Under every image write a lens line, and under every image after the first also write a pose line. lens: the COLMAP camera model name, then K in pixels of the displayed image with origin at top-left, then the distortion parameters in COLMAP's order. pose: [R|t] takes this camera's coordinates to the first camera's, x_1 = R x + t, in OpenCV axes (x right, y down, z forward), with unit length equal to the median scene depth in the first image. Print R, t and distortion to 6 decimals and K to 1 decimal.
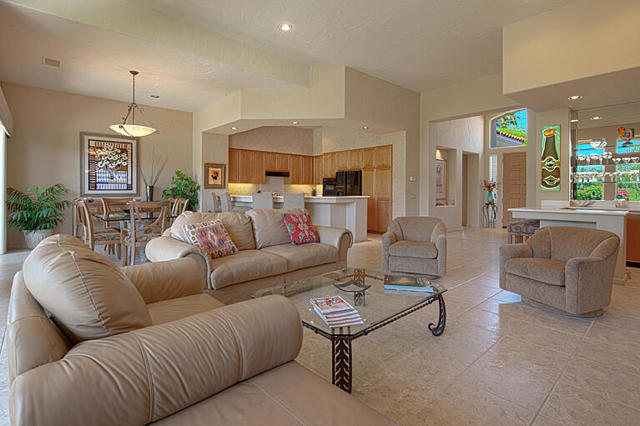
lens RADIAL K [[305.0, 0, 322.9], [0, 305.0, 191.4], [0, 0, 1]] dist [0.024091, 0.000043]
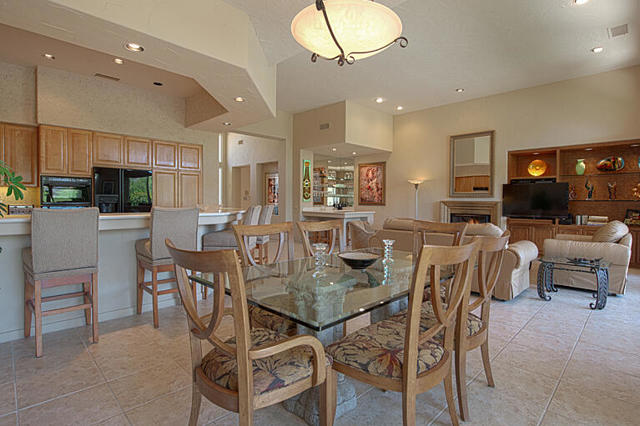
lens RADIAL K [[330.5, 0, 320.6], [0, 330.5, 204.9], [0, 0, 1]] dist [-0.017227, -0.000228]
pose [[-0.033159, -0.014308, 0.999348, -0.944682], [-0.007402, 0.999874, 0.014070, -0.008234], [-0.999423, -0.006930, -0.033261, 0.980960]]
